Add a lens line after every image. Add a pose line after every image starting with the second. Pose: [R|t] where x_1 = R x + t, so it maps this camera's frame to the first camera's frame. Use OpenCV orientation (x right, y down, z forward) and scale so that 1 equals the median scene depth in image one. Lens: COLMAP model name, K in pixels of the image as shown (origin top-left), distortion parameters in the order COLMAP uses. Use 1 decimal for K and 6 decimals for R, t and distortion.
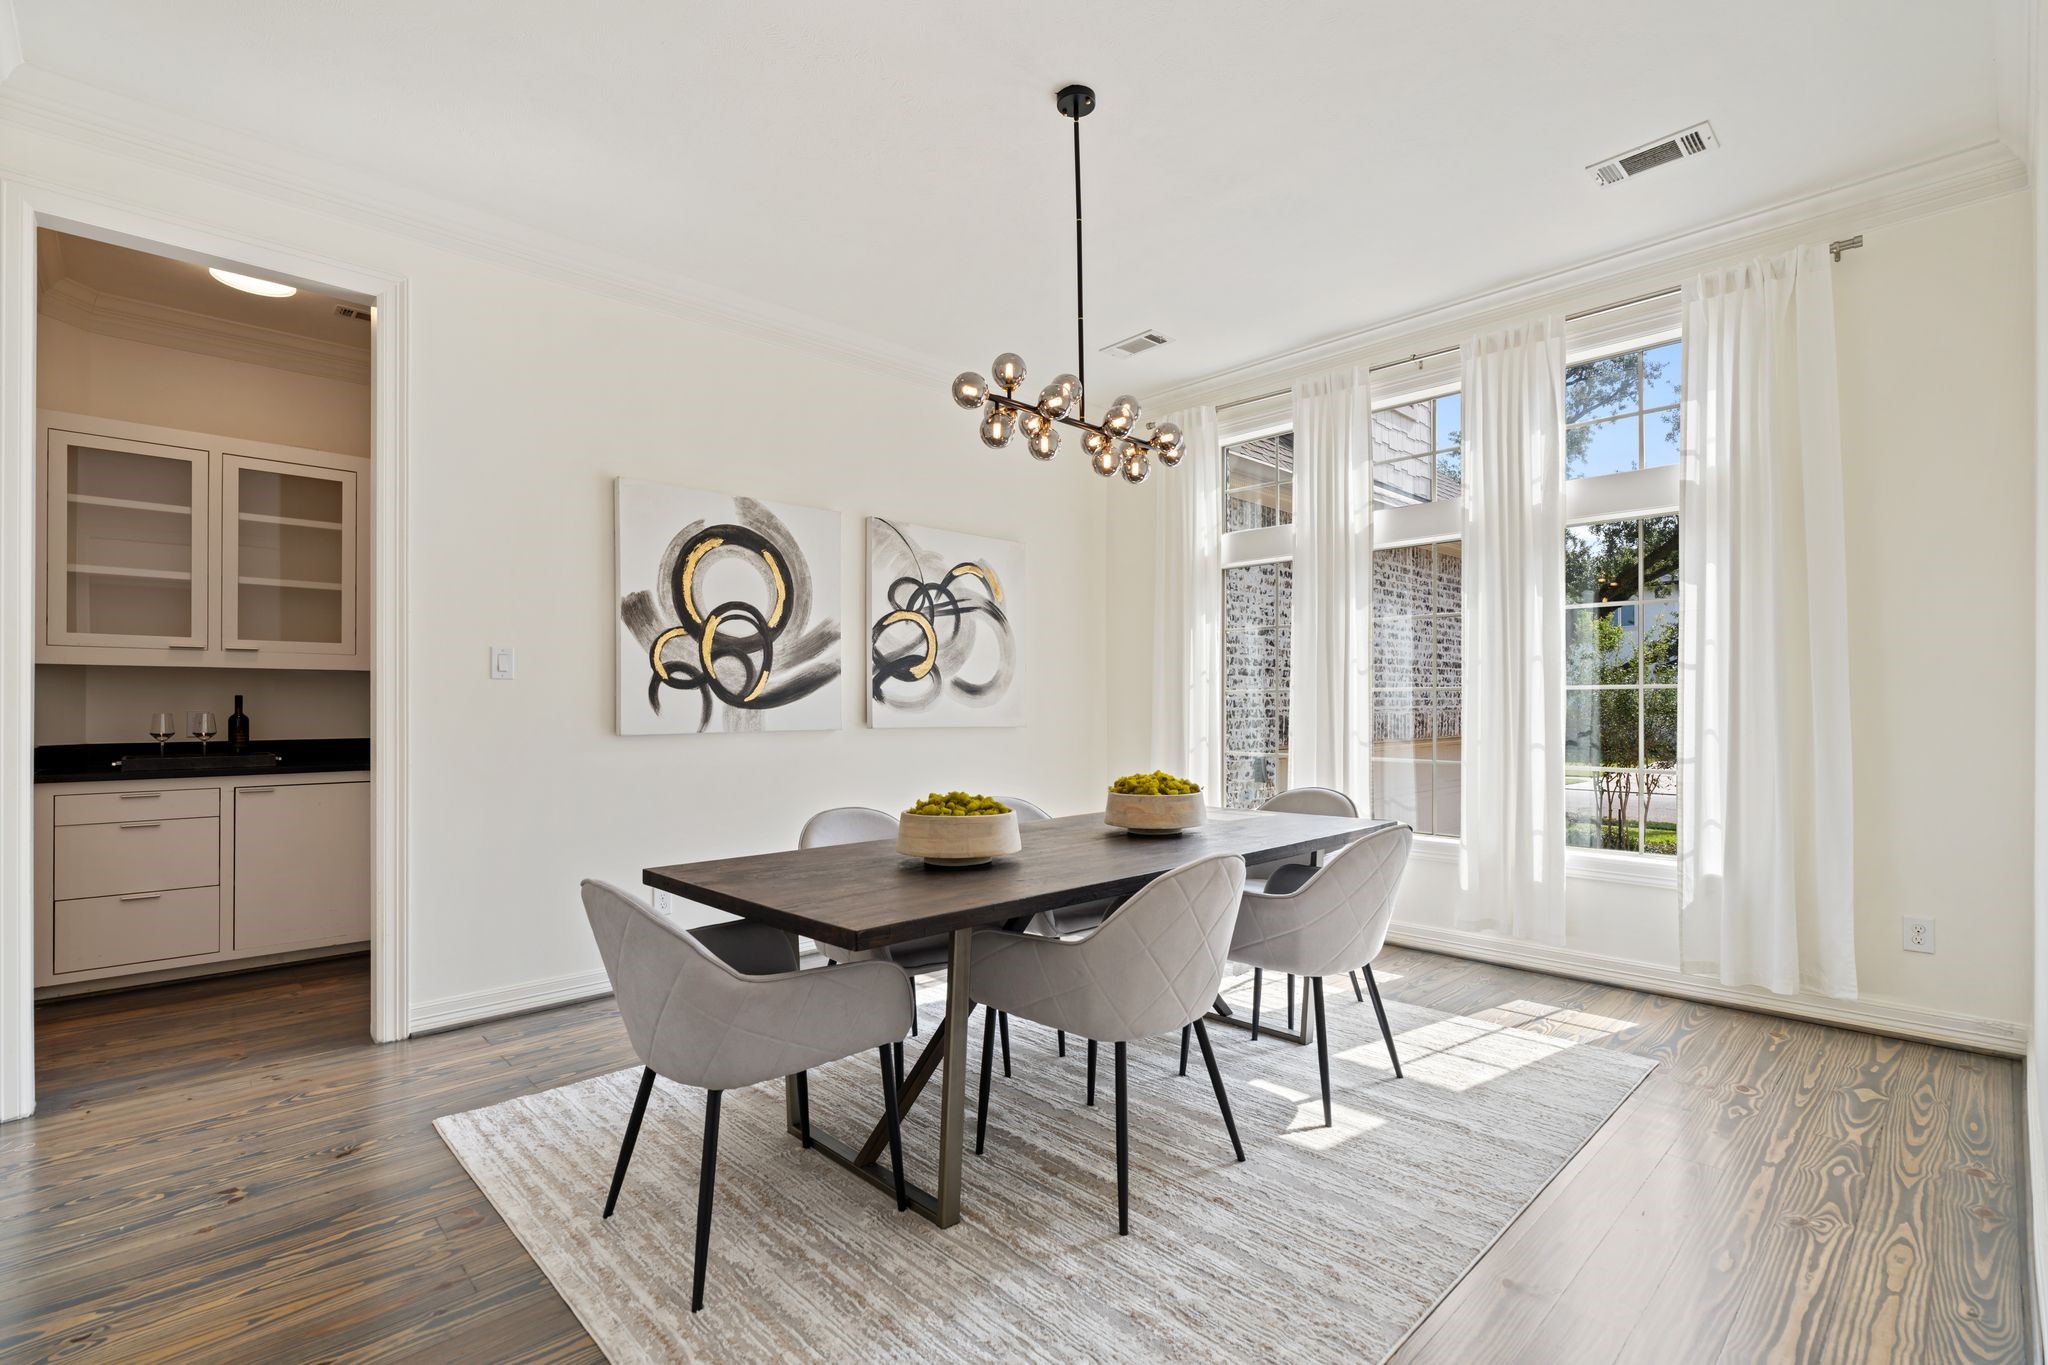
lens RADIAL K [[927.6, 0, 1011.9], [0, 927.6, 697.8], [0, 0, 1]] dist [-0.006483, 0.000810]
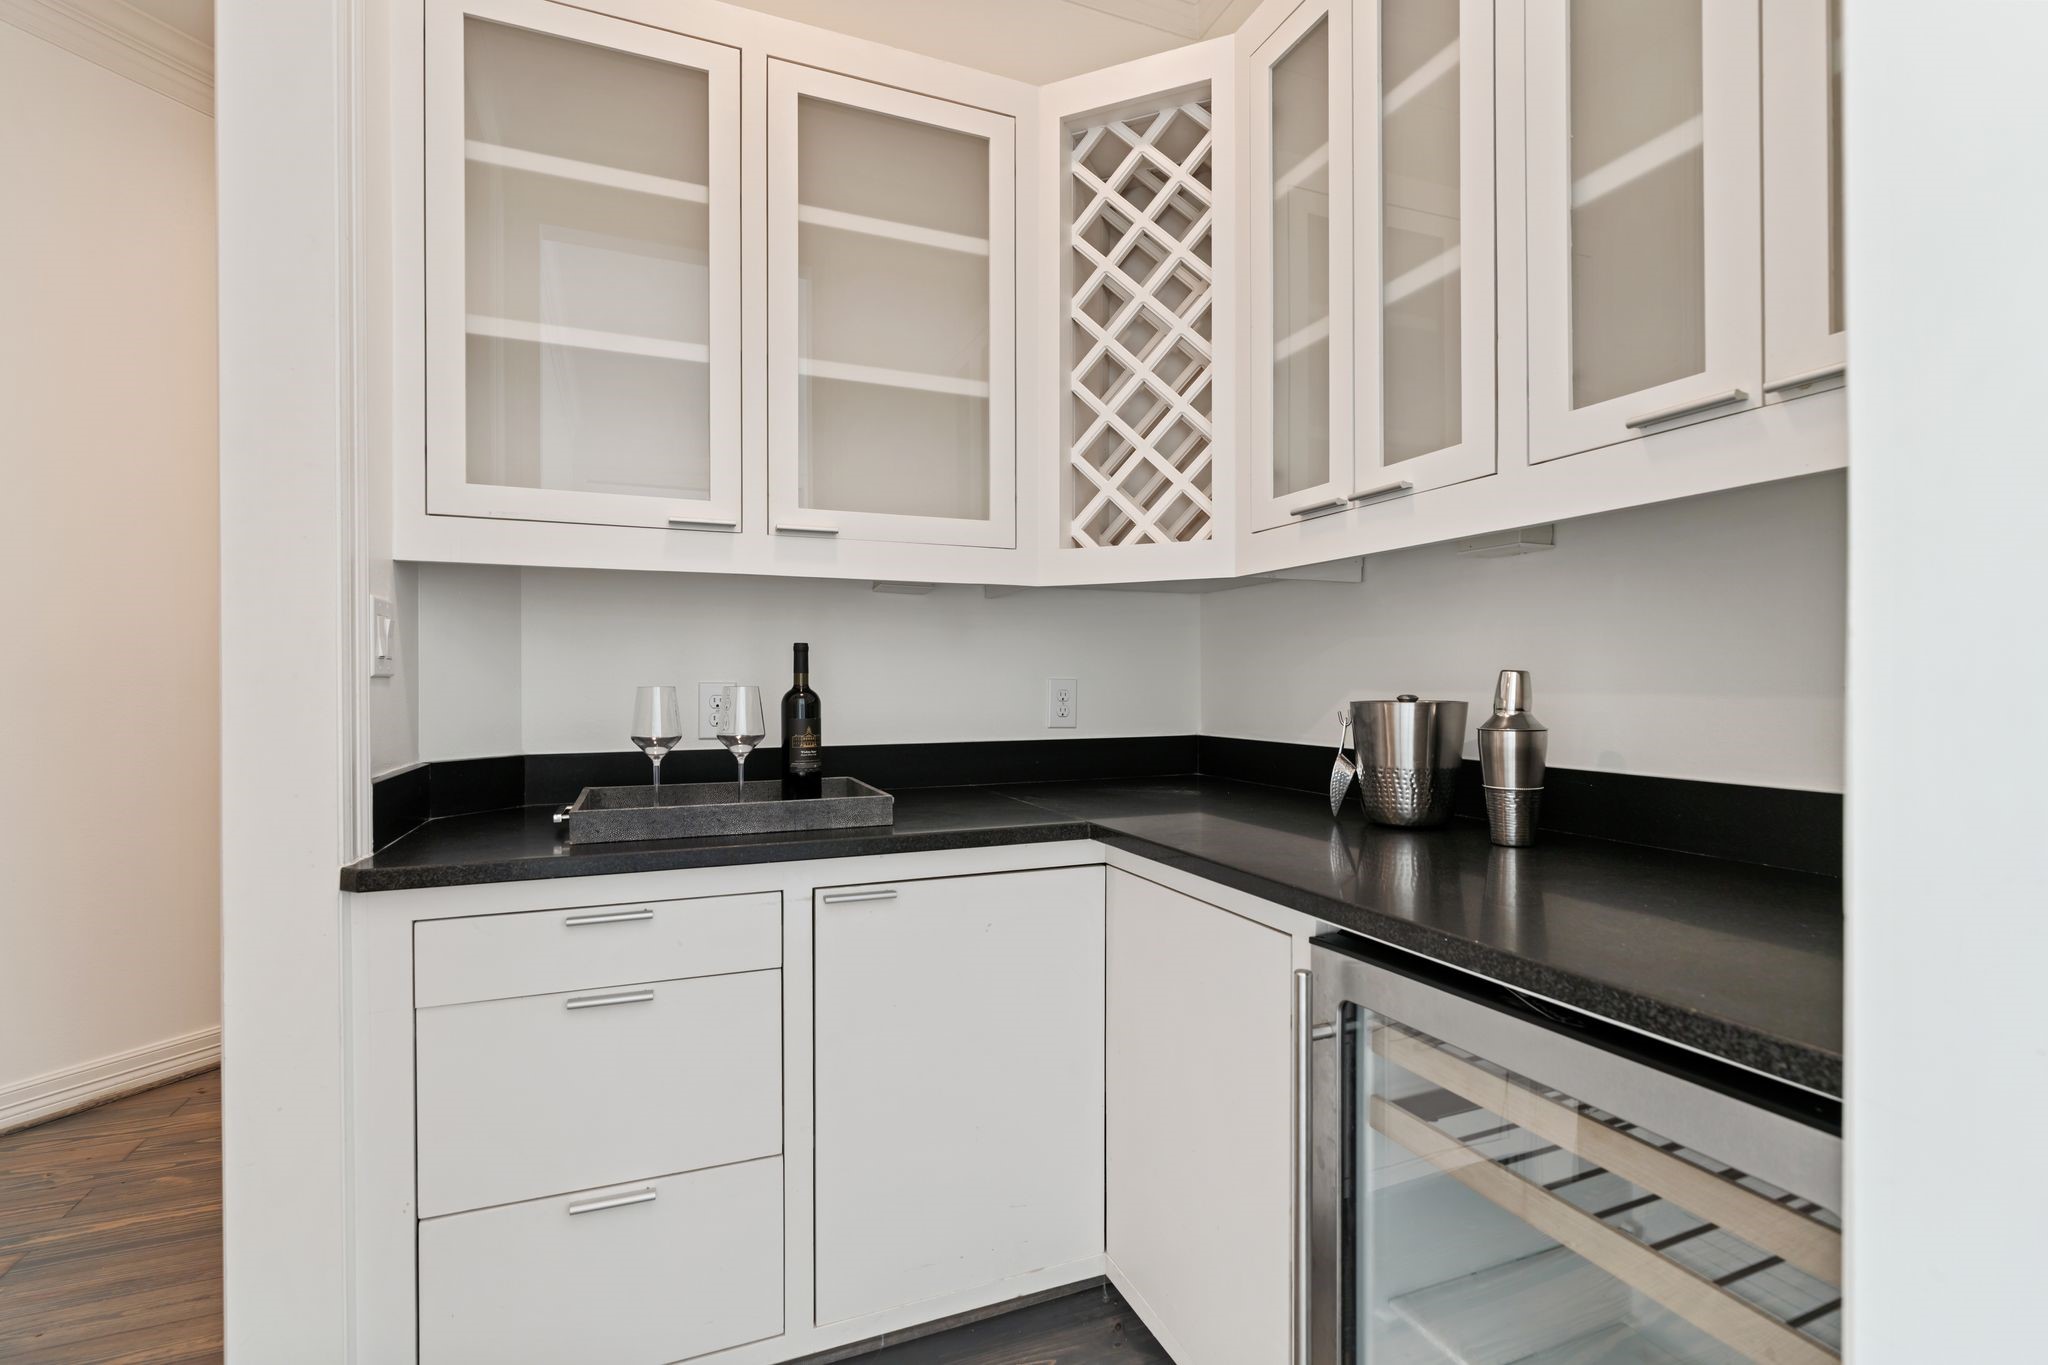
lens RADIAL K [[927.6, 0, 1023.0], [0, 927.6, 679.3], [0, 0, 1]] dist [-0.006483, 0.000810]
pose [[0.934857, 0.000850, -0.355023, -0.592407], [0.003405, 0.999930, 0.011361, 0.009841], [0.355008, -0.011830, 0.934789, 0.641015]]
